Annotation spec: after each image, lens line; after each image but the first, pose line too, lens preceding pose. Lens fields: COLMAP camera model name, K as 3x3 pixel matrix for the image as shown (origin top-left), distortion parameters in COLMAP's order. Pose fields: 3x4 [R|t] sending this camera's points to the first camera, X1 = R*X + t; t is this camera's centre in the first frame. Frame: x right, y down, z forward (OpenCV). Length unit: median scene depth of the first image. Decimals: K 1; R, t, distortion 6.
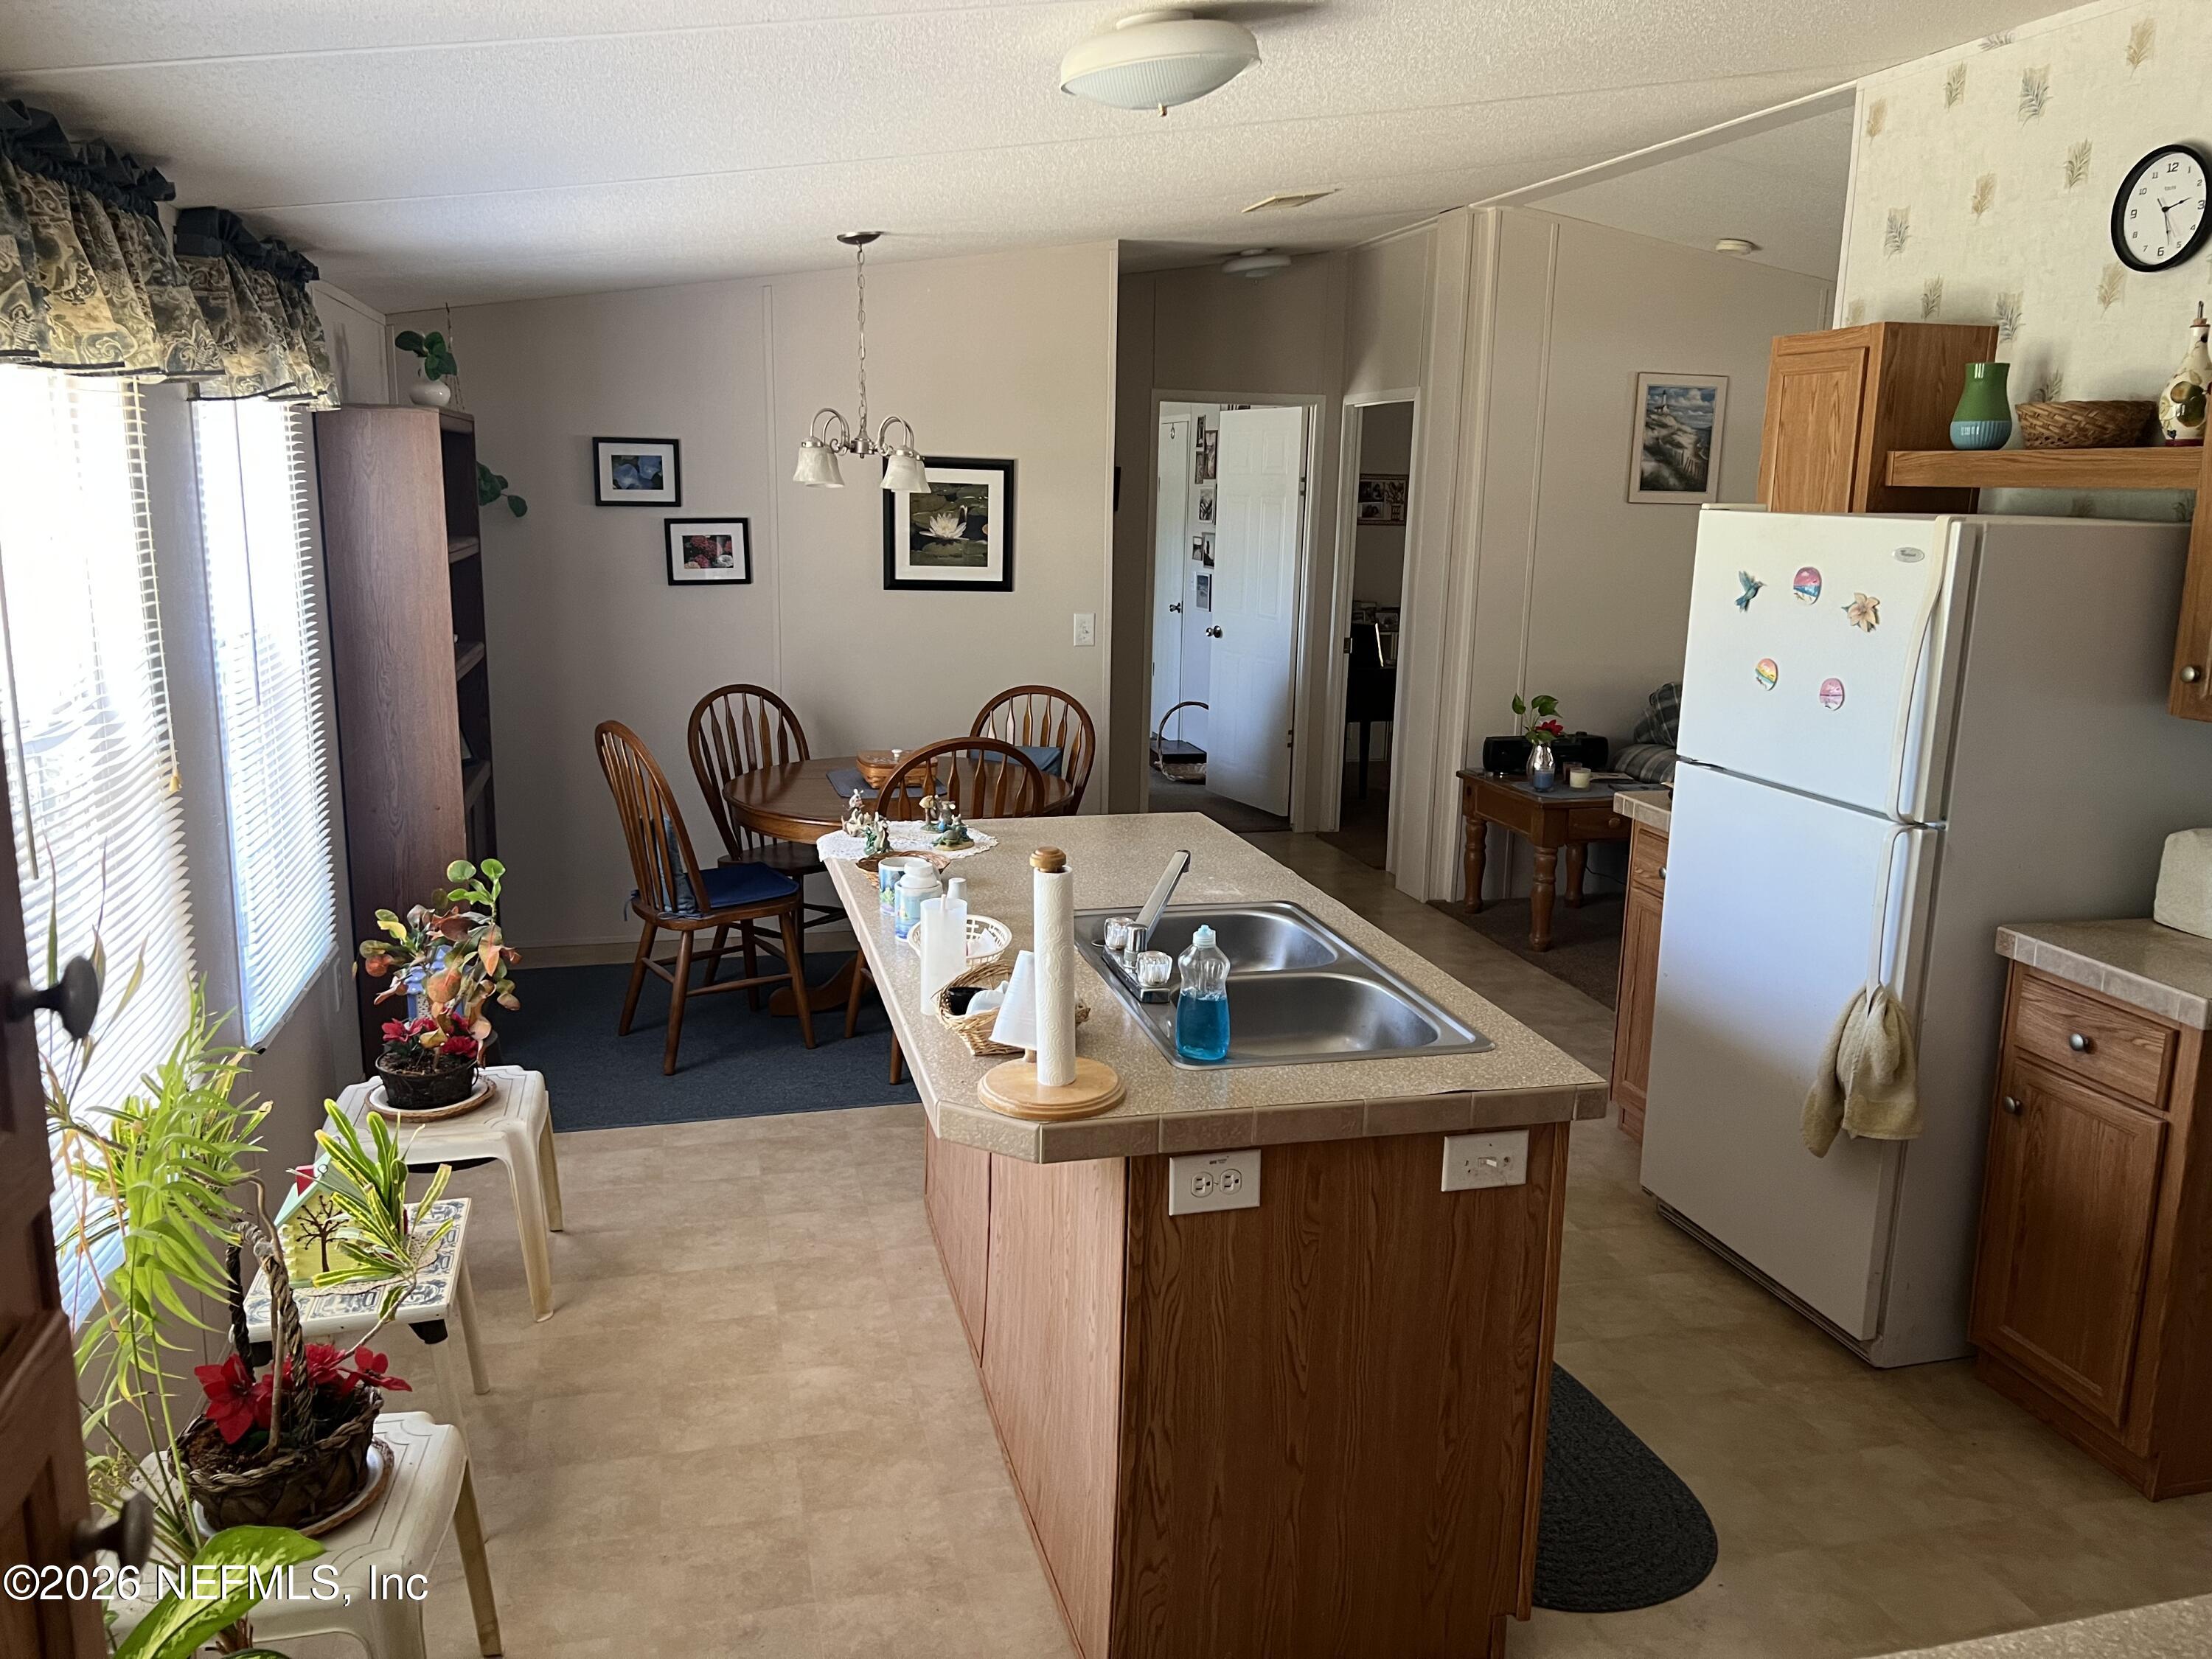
lens RADIAL K [[1660.8, 0, 1094.7], [0, 1660.8, 828.4], [0, 0, 1]] dist [0.054316, -0.063167]
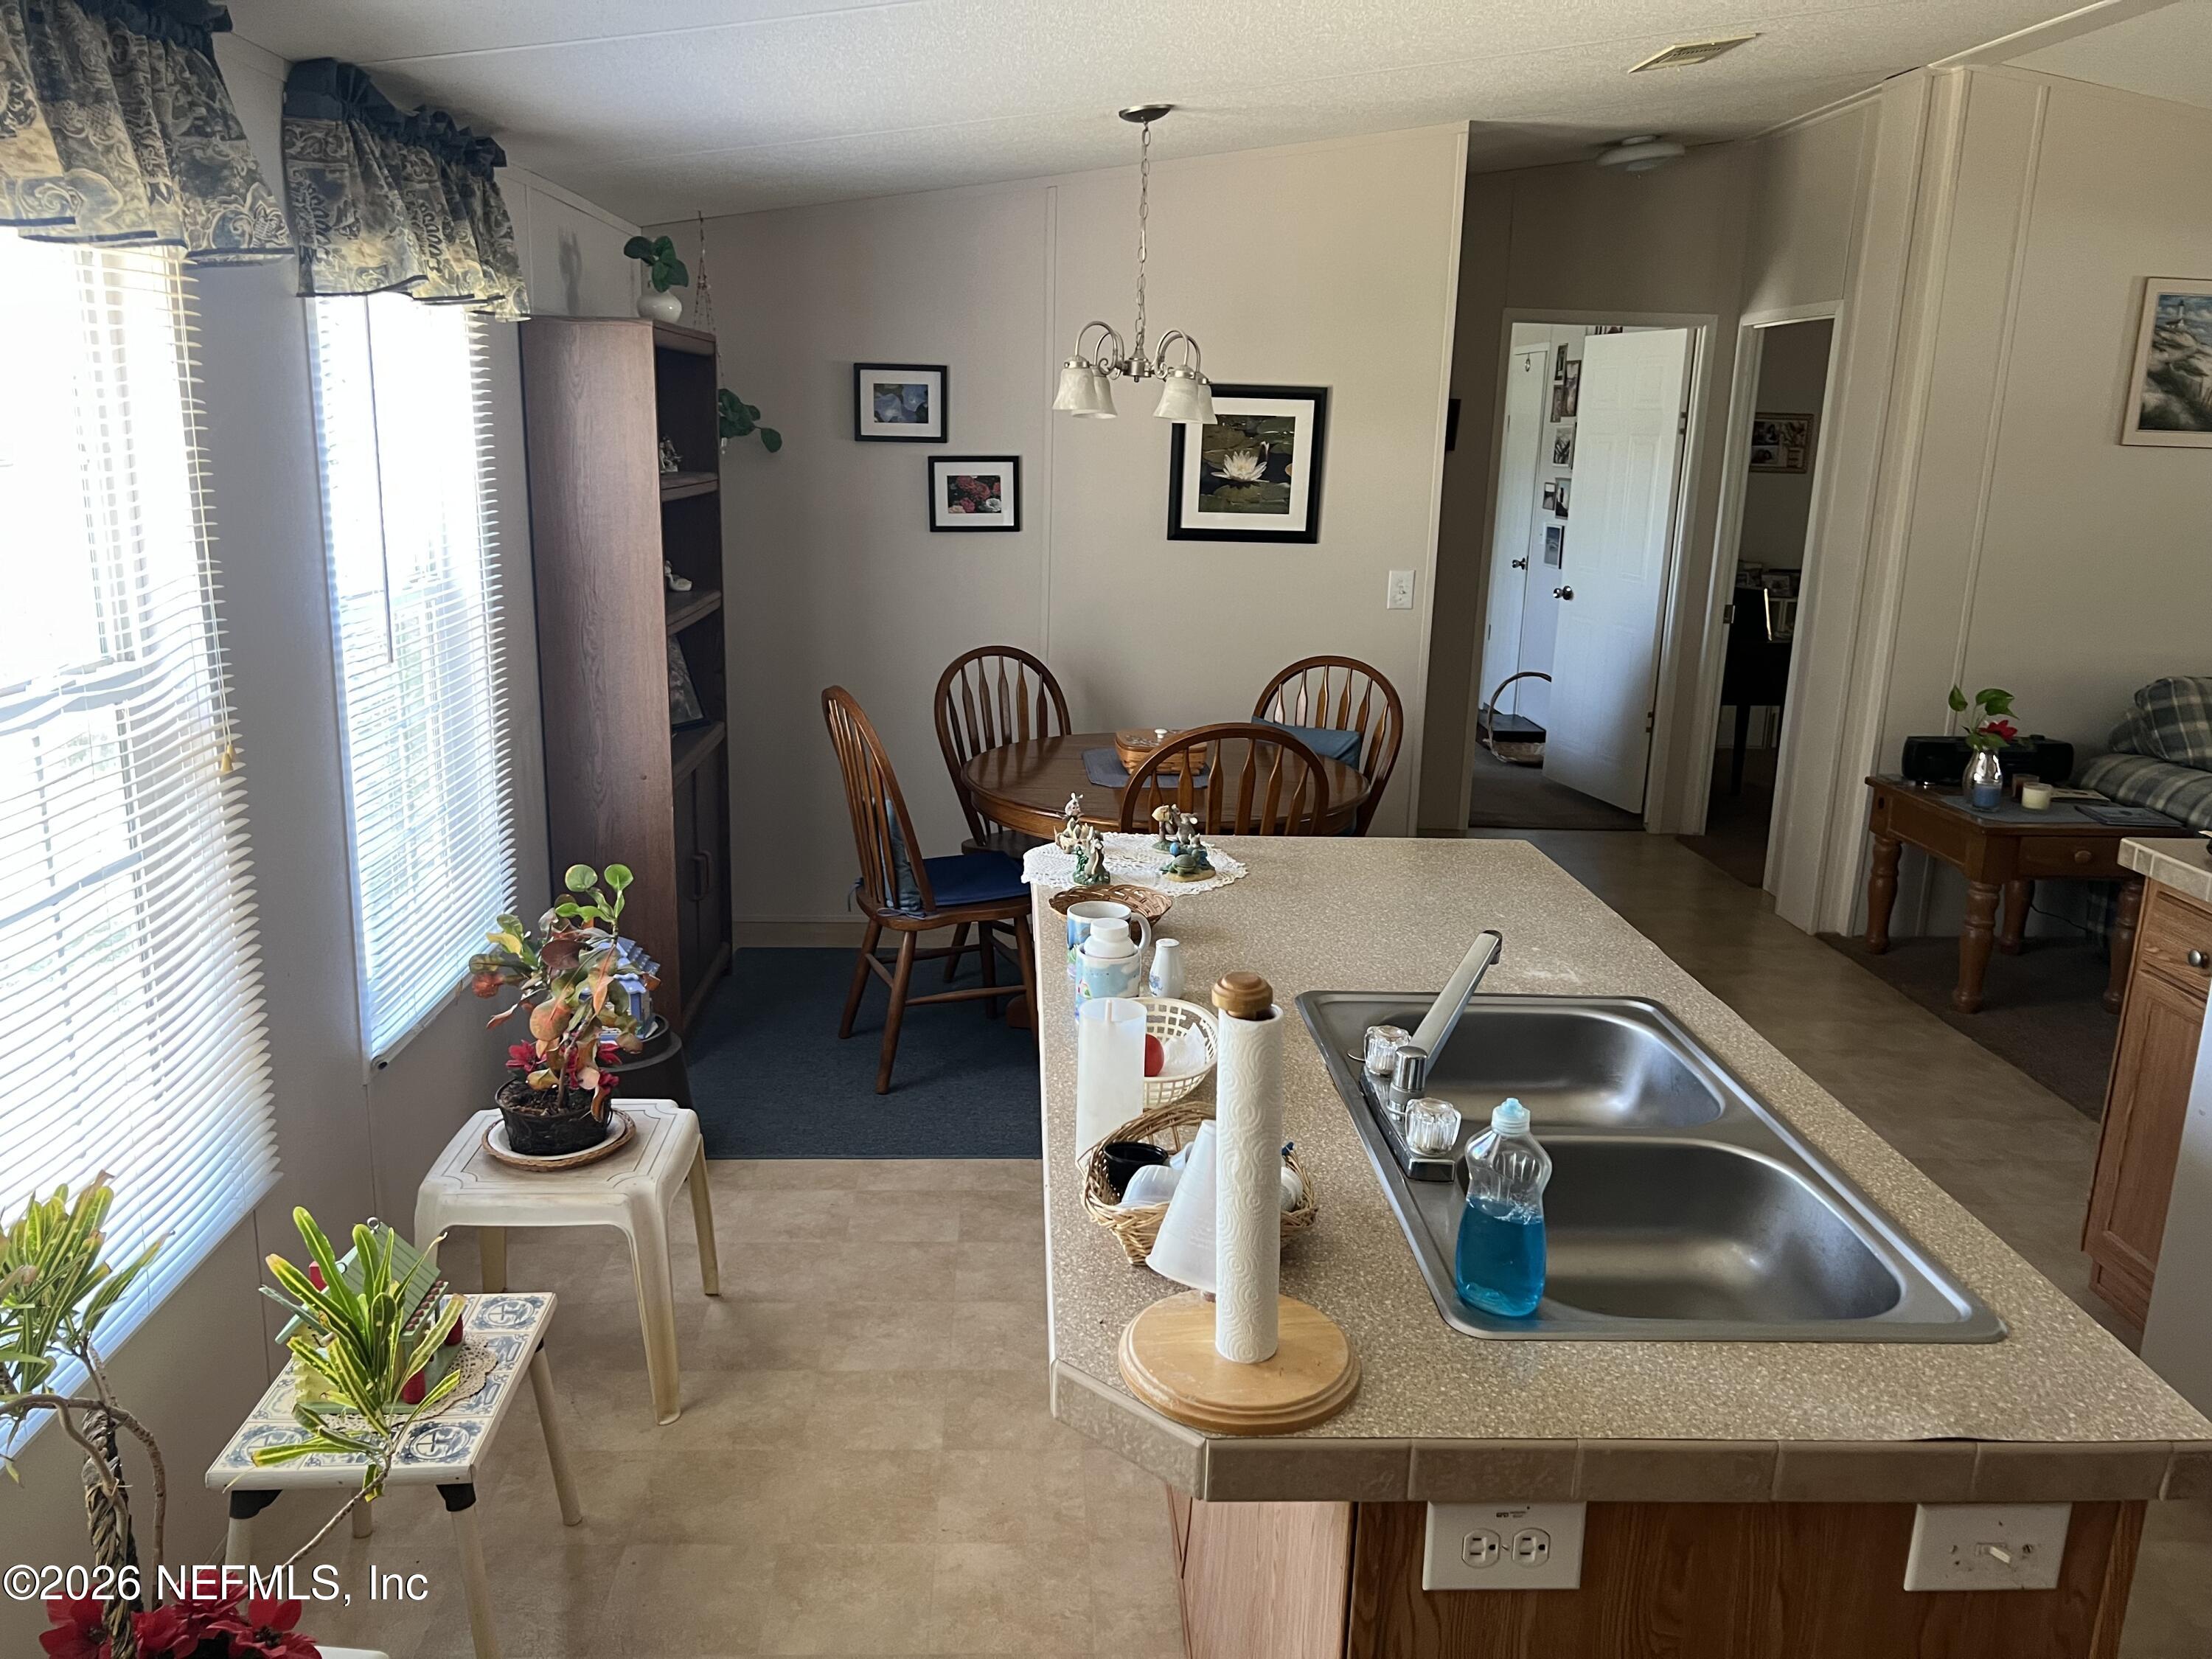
lens RADIAL K [[1660.8, 0, 1081.1], [0, 1660.8, 823.9], [0, 0, 1]] dist [0.054316, -0.063167]
pose [[0.978117, 0.053538, -0.201052, 0.012922], [-0.048160, 0.998341, 0.031547, -0.023945], [0.202407, -0.021174, 0.979073, 0.160704]]
